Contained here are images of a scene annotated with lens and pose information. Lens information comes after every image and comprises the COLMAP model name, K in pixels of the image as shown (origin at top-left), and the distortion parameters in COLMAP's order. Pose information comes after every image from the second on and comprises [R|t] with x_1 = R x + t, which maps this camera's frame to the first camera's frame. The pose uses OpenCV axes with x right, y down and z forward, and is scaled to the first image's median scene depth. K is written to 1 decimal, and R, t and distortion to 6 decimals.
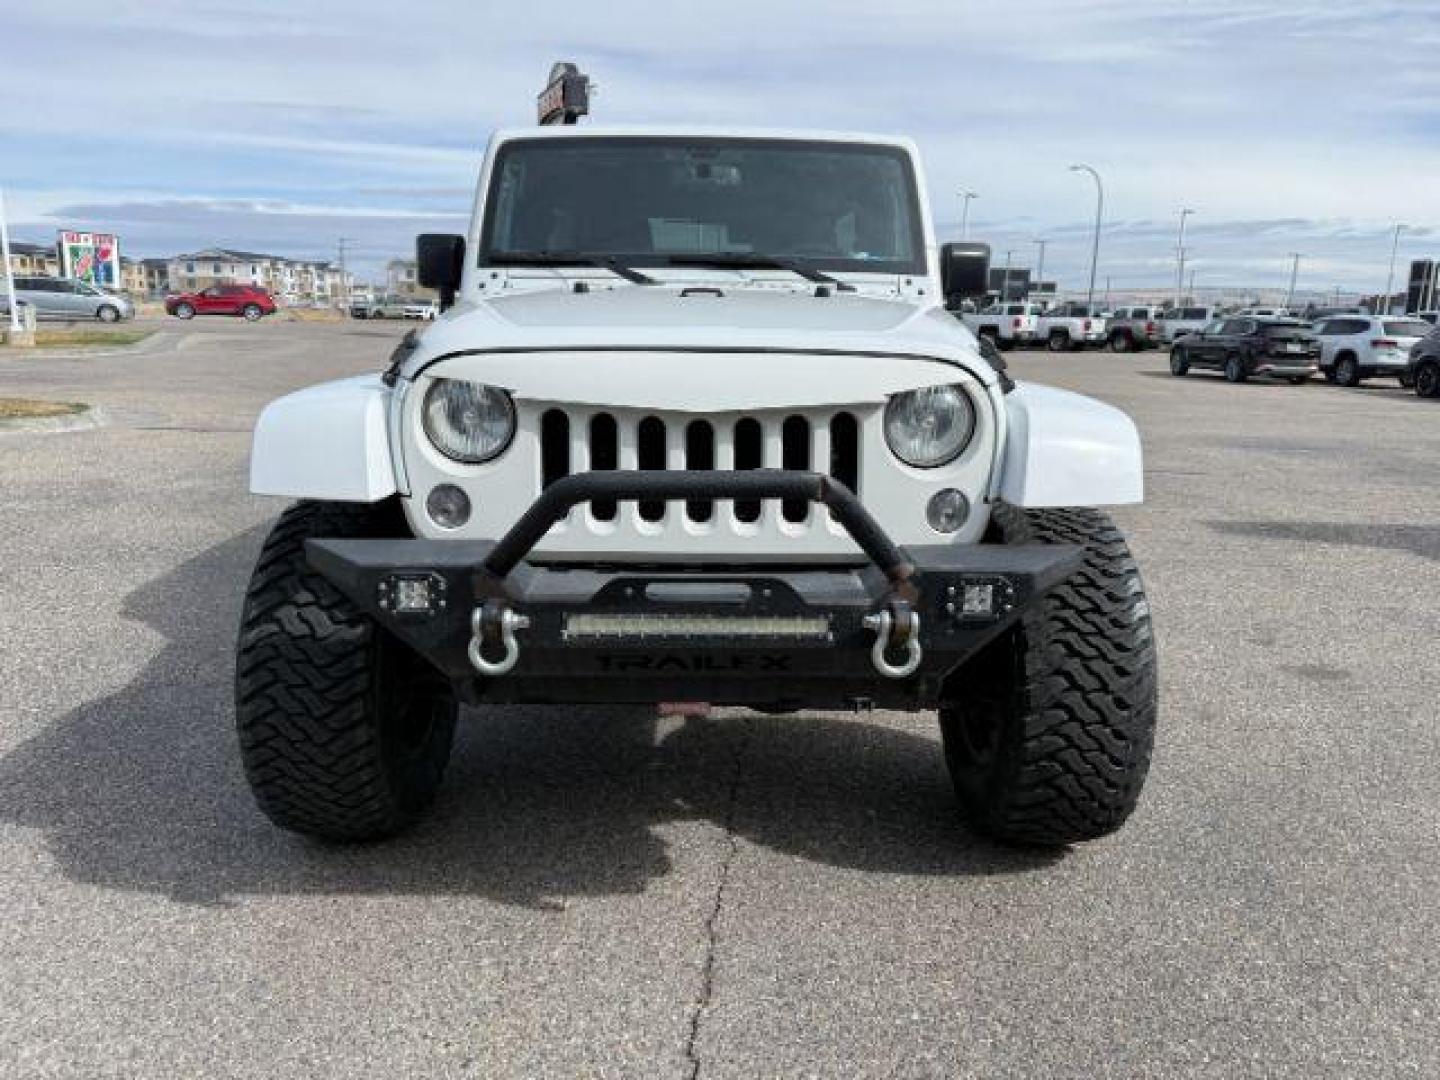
lens RADIAL K [[1003.5, 0, 761.0], [0, 1003.5, 551.6], [0, 0, 1]] dist [0.014509, -0.018513]
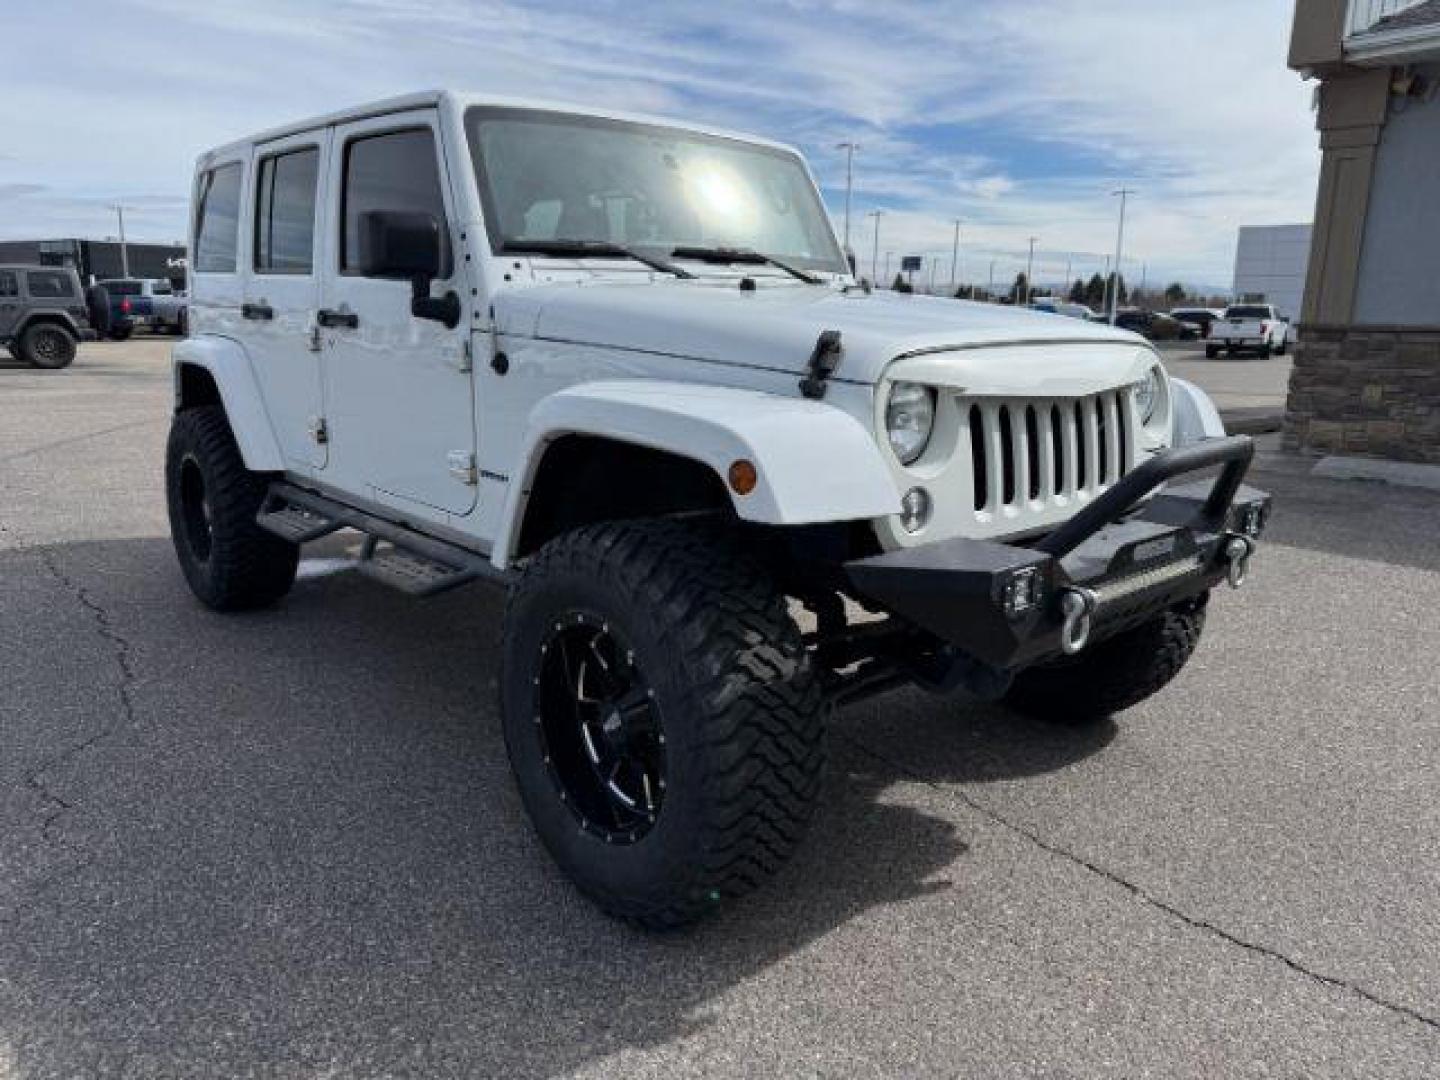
lens RADIAL K [[1003.5, 0, 717.8], [0, 1003.5, 534.7], [0, 0, 1]] dist [0.014509, -0.018513]
pose [[0.765562, -0.146748, 0.626403, -0.939732], [0.146330, 0.987837, 0.052584, -0.087267], [-0.626501, 0.051405, 0.777724, 0.305766]]
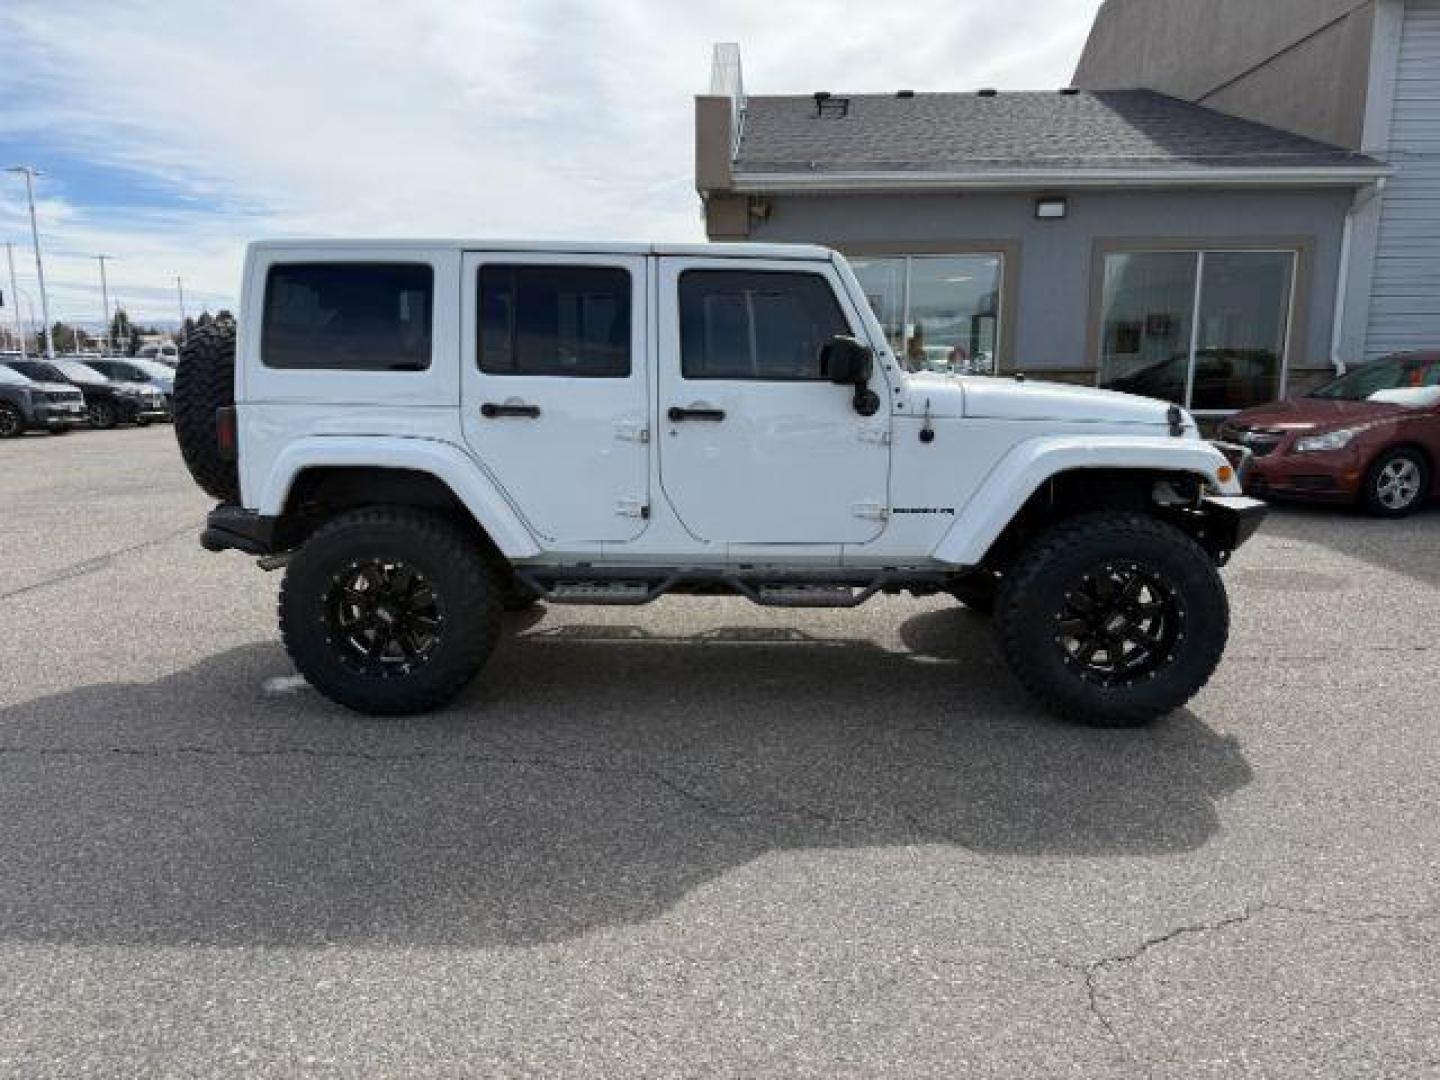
lens RADIAL K [[1003.5, 0, 720.6], [0, 1003.5, 543.3], [0, 0, 1]] dist [0.014509, -0.018513]
pose [[0.059431, -0.203980, 0.977169, -2.124832], [0.235059, 0.954233, 0.184896, -0.479215], [-0.970162, 0.218704, 0.104658, 1.527889]]
